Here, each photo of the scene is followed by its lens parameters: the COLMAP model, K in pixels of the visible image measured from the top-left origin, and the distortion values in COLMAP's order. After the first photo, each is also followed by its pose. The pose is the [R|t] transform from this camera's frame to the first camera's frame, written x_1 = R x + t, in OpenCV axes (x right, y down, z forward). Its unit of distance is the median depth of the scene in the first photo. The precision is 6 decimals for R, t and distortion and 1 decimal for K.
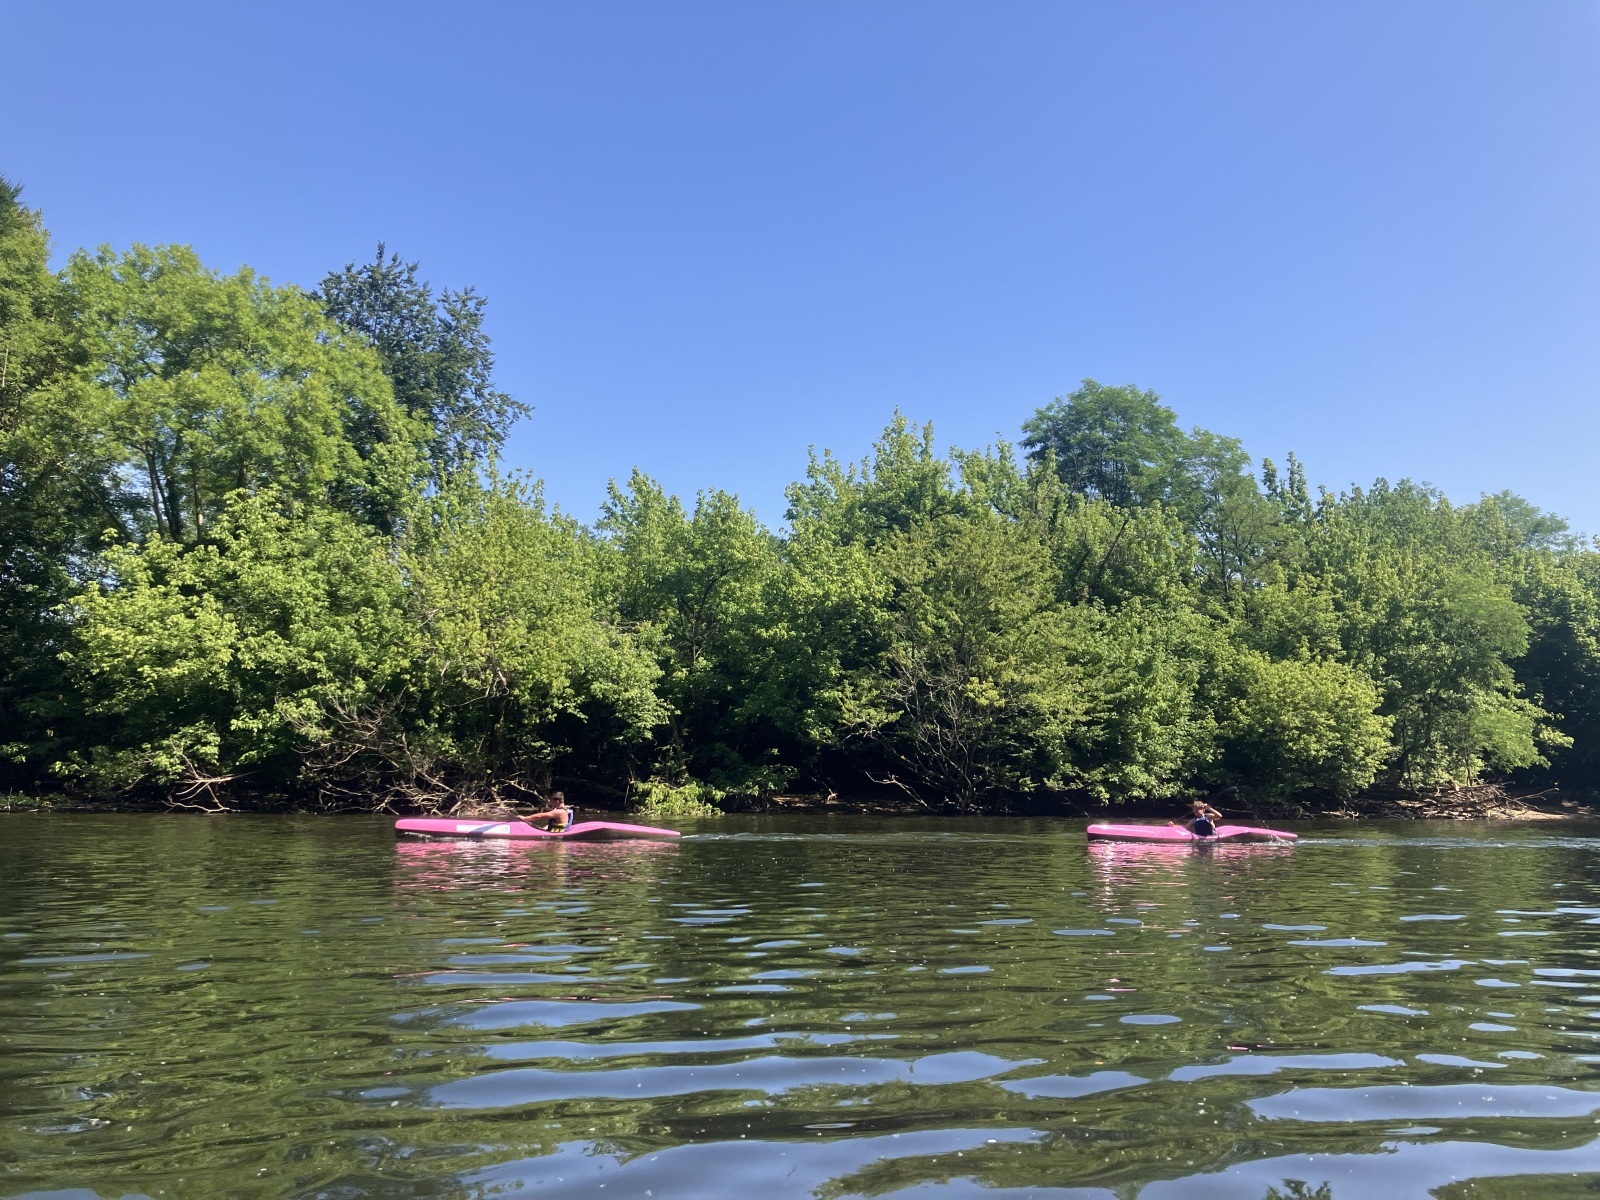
lens RADIAL K [[1290.0, 0, 800.2], [0, 1290.0, 573.0], [0, 0, 1]] dist [-0.007795, -0.015325]
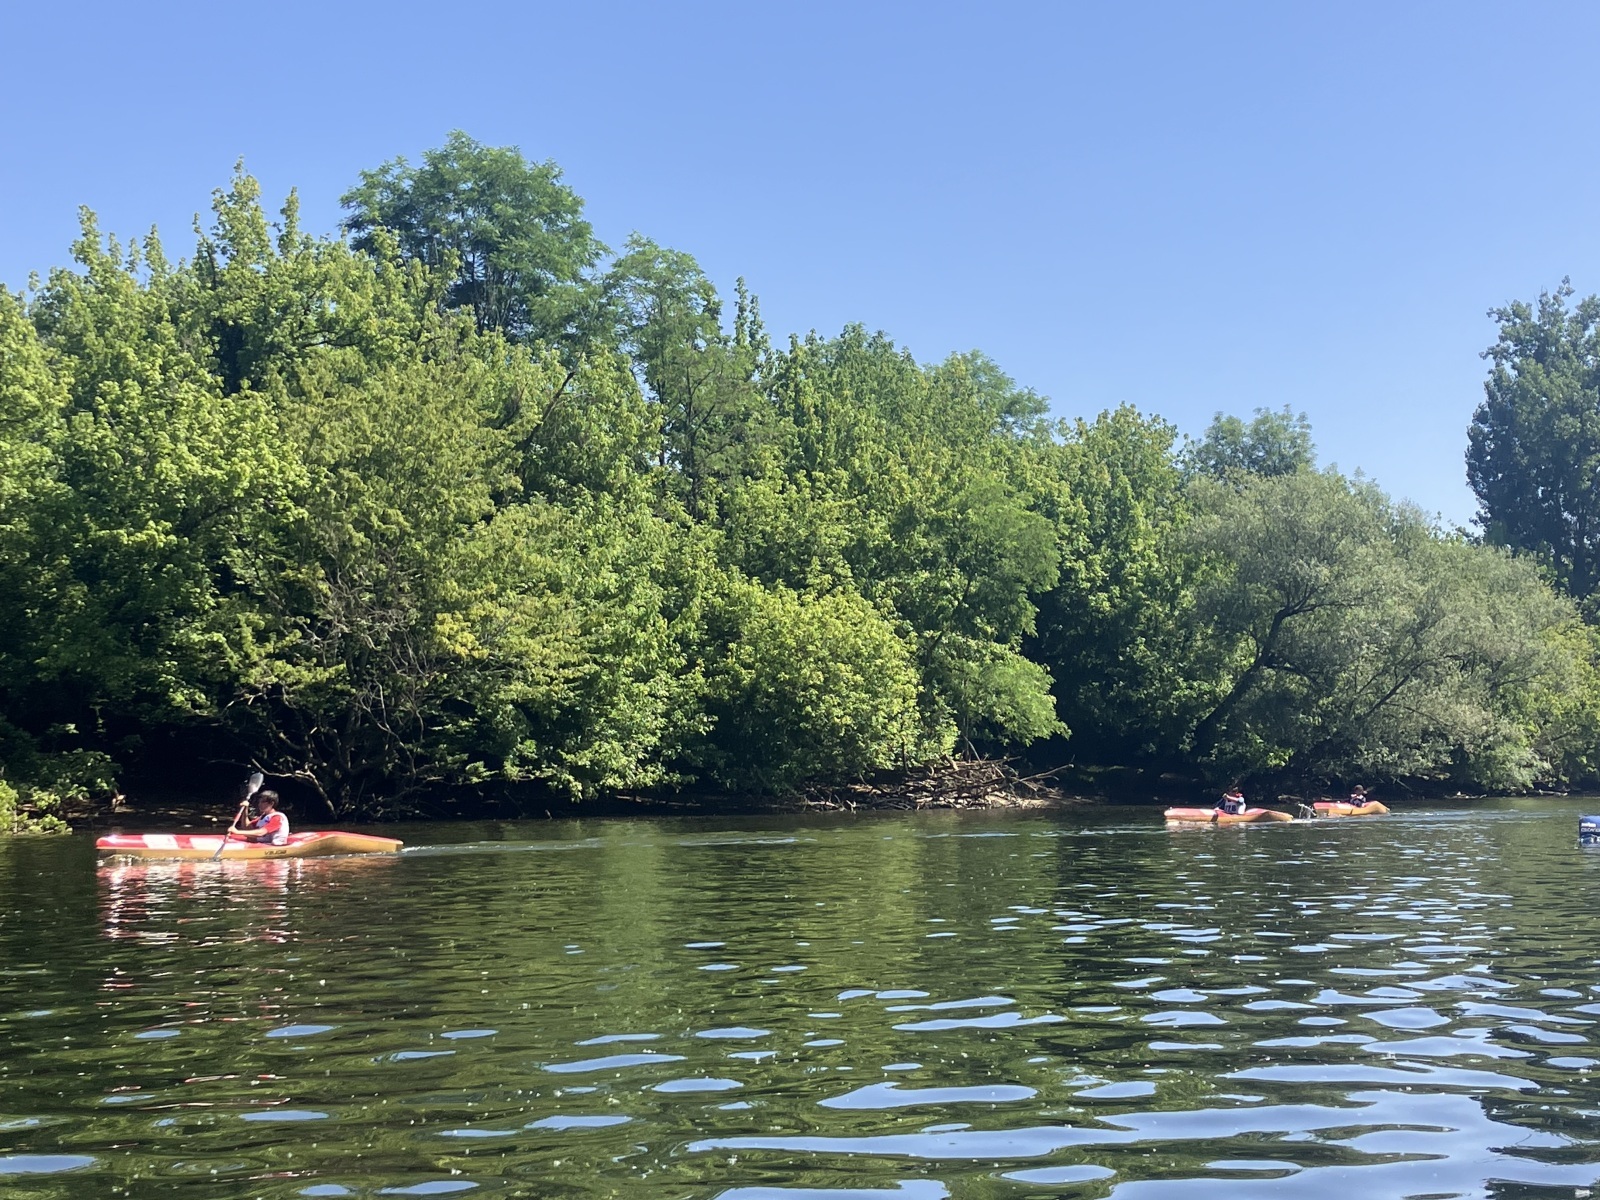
lens RADIAL K [[2278.6, 0, 798.4], [0, 2278.6, 557.5], [0, 0, 1]] dist [0.174490, -0.645385]
pose [[0.865527, 0.026491, 0.500161, -0.256447], [-0.061755, 0.996625, 0.054081, -0.019040], [-0.497041, -0.077696, 0.864242, -0.086124]]
